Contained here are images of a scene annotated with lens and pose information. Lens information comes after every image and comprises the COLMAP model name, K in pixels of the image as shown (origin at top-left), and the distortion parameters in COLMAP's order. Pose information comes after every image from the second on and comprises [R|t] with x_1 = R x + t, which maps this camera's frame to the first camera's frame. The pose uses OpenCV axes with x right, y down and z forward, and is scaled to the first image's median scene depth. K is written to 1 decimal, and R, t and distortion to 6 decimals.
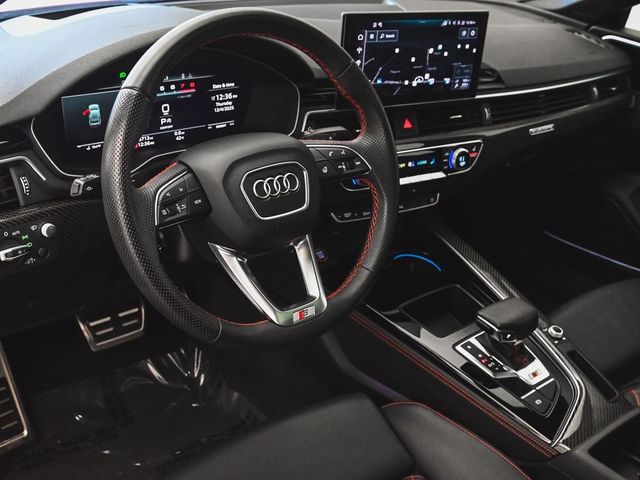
lens RADIAL K [[745.5, 0, 318.3], [0, 745.5, 243.4], [0, 0, 1]] dist [-0.009955, 0.000000]
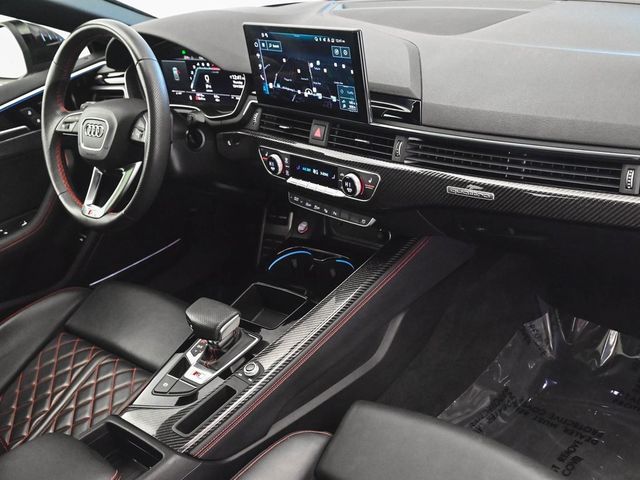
lens RADIAL K [[707.0, 0, 323.8], [0, 707.0, 235.3], [0, 0, 1]] dist [0.023644, 0.000000]
pose [[0.168708, 0.354368, -0.919762, 1.180655], [-0.269405, 0.914184, 0.302803, -0.362724], [0.948134, 0.196703, 0.249698, 0.870670]]
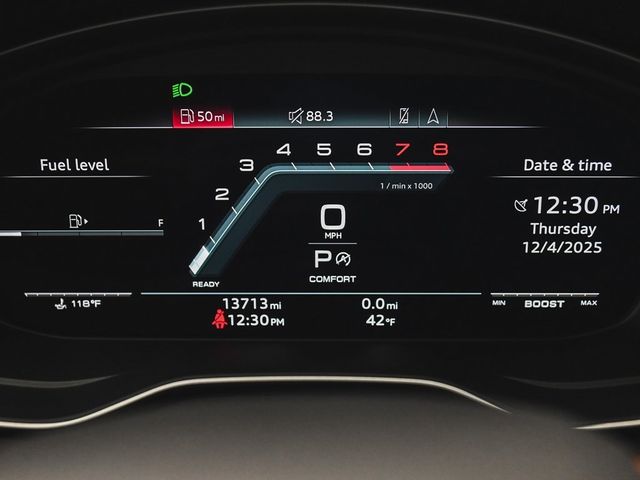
lens RADIAL K [[936.2, 0, 319.8], [0, 936.2, 239.8], [0, 0, 1]] dist [-0.021095, 0.000000]
pose [[0.768965, 0.145553, -0.622500, 0.022648], [-0.232057, 0.970872, -0.059648, -0.139635], [0.595686, 0.190322, 0.780343, 0.663385]]
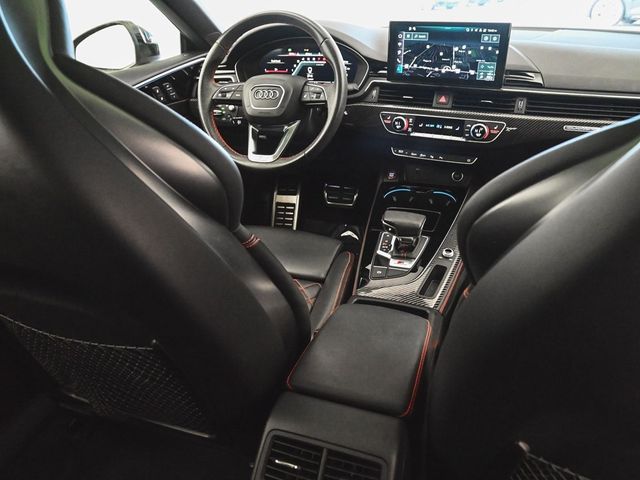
lens RADIAL K [[475.6, 0, 317.1], [0, 475.6, 241.3], [0, 0, 1]] dist [-0.041544, 0.016020]
pose [[0.520125, 0.326575, -0.789189, 0.925508], [-0.313632, 0.932488, 0.179170, 0.018881], [0.794421, 0.154324, 0.587434, 0.303137]]
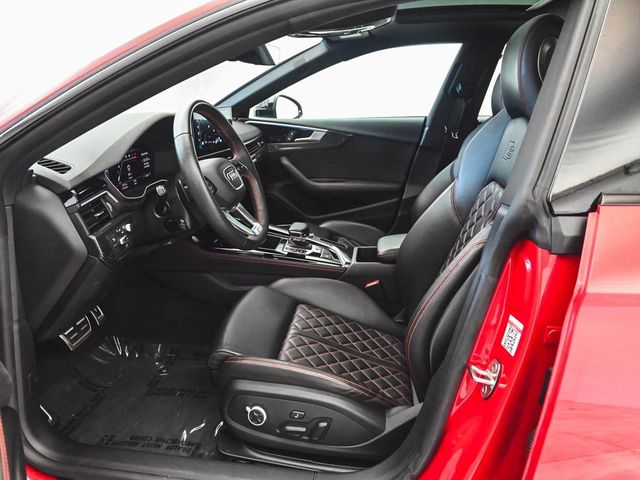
lens RADIAL K [[475.6, 0, 316.7], [0, 475.6, 241.9], [0, 0, 1]] dist [-0.041544, 0.016020]
pose [[0.713947, -0.288288, 0.638098, -0.626523], [0.360260, 0.932673, 0.018291, 0.126696], [-0.600410, 0.216823, 0.769738, -0.123790]]
